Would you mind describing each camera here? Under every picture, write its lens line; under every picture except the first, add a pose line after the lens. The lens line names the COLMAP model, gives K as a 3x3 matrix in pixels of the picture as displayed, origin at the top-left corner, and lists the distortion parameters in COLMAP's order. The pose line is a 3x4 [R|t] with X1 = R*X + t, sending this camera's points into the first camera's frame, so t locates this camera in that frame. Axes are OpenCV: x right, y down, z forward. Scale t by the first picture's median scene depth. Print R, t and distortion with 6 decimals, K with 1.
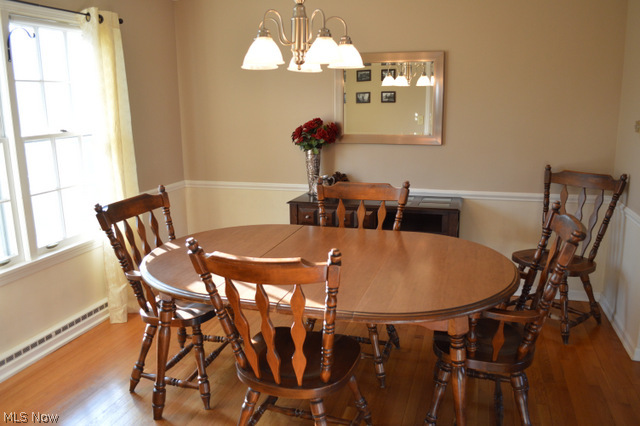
lens RADIAL K [[505.9, 0, 320.0], [0, 505.9, 213.0], [0, 0, 1]] dist [-0.066627, 0.000719]
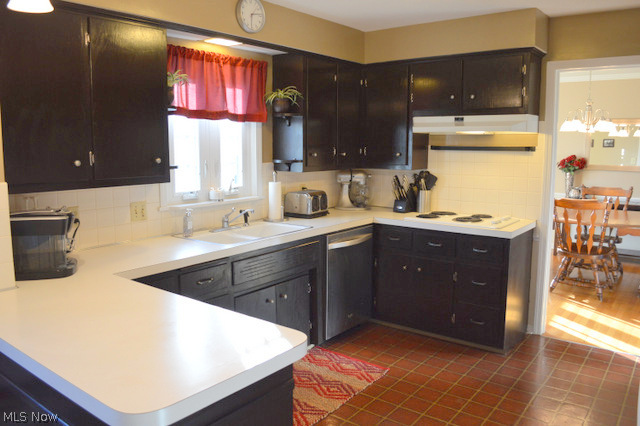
lens RADIAL K [[505.9, 0, 320.0], [0, 505.9, 213.0], [0, 0, 1]] dist [-0.066627, 0.000719]
pose [[0.937311, 0.058576, -0.343537, -0.236292], [-0.085956, 0.994176, -0.065009, 0.209209], [0.337728, 0.090463, 0.936886, -0.934155]]
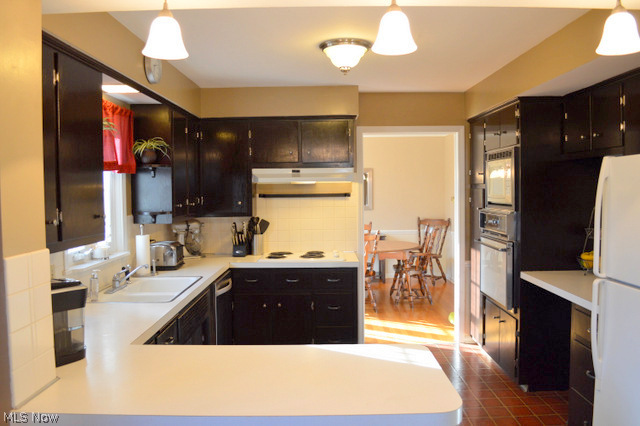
lens RADIAL K [[505.9, 0, 320.0], [0, 505.9, 213.0], [0, 0, 1]] dist [-0.066627, 0.000719]
pose [[0.957595, -0.016294, 0.287656, -0.620915], [0.066189, 0.984138, -0.164596, 0.228200], [-0.280411, 0.176656, 0.943484, -1.030371]]
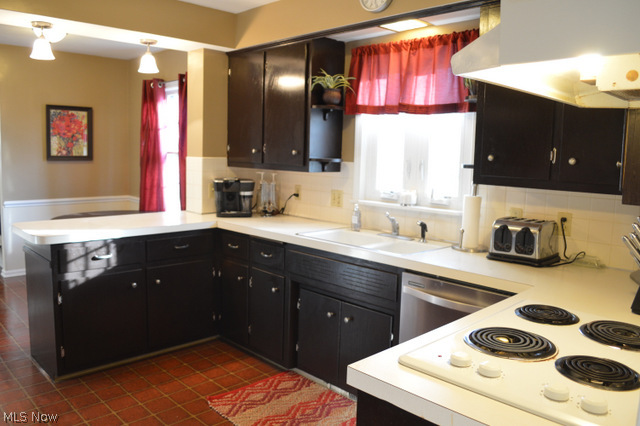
lens RADIAL K [[505.9, 0, 320.0], [0, 505.9, 213.0], [0, 0, 1]] dist [-0.066627, 0.000719]
pose [[-0.483553, 0.105003, -0.868994, 0.053663], [-0.208037, 0.950545, 0.230620, -0.006595], [0.850233, 0.292300, -0.437795, 0.116454]]
